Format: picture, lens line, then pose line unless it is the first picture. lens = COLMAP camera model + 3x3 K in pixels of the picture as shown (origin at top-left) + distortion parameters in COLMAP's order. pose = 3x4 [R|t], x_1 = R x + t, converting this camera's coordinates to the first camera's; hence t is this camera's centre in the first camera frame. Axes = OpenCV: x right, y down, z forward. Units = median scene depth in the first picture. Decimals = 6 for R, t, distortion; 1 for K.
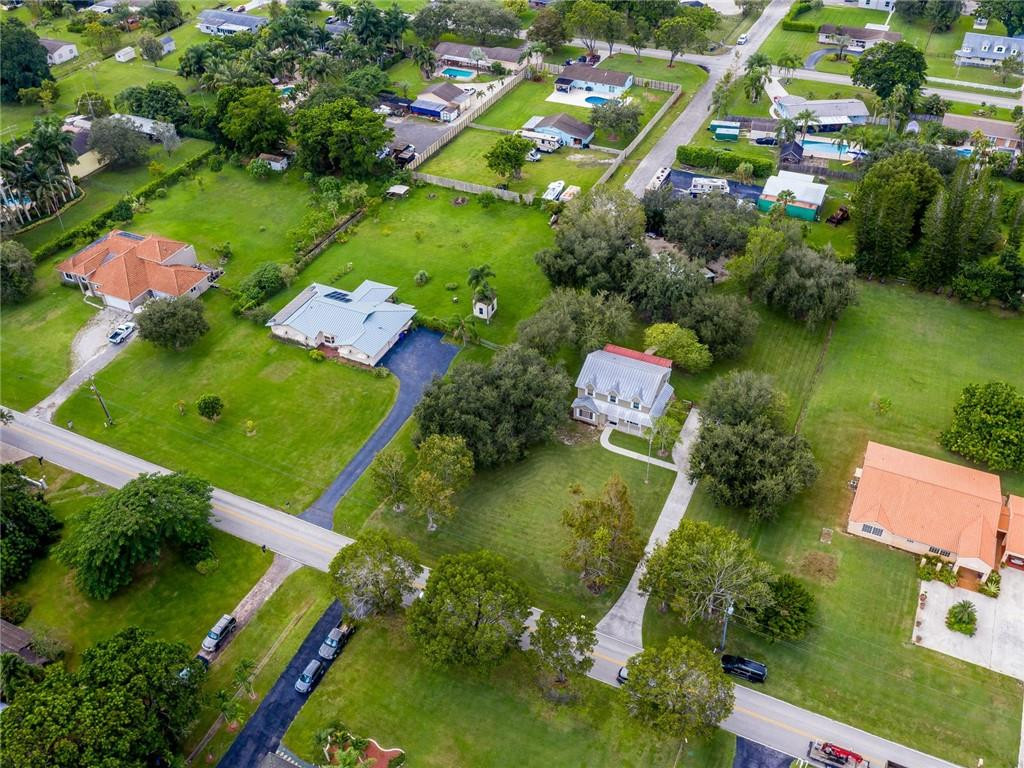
lens RADIAL K [[914.0, 0, 516.7], [0, 914.0, 381.8], [0, 0, 1]] dist [-0.008090, 0.010014]
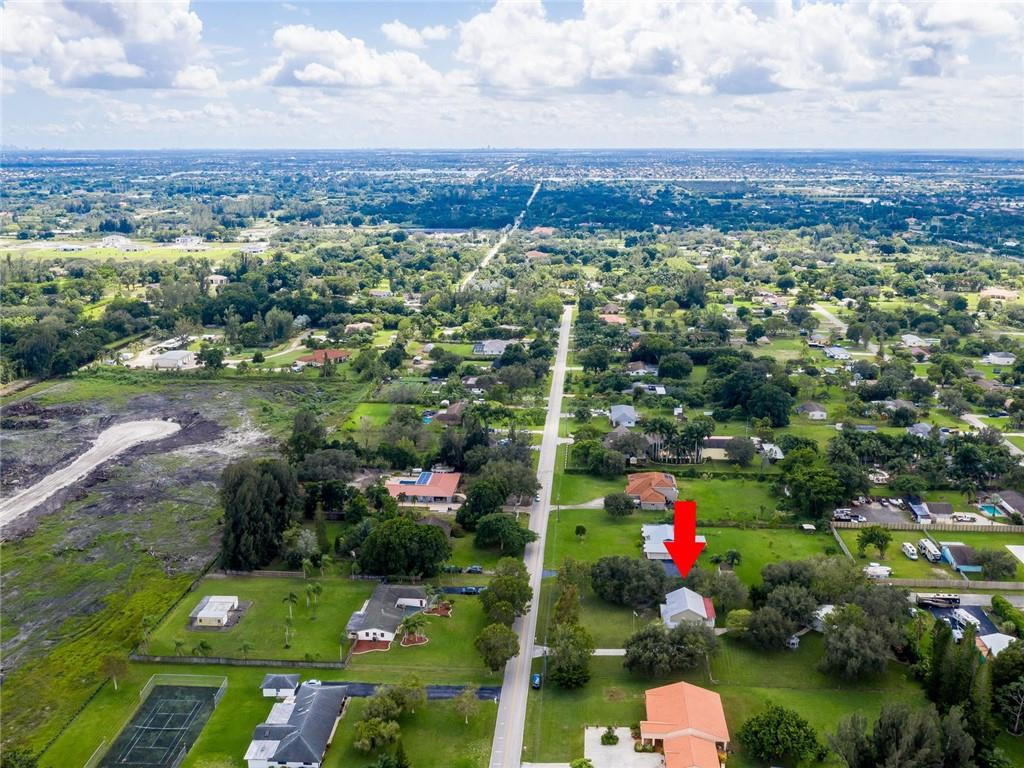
lens RADIAL K [[937.2, 0, 512.0], [0, 937.2, 384.0], [0, 0, 1]] dist [-0.013003, 0.002735]
pose [[0.351564, 0.246581, -0.903106, 1.020857], [-0.592541, 0.805469, -0.010744, -0.088390], [0.724775, 0.538904, 0.429283, -0.160418]]
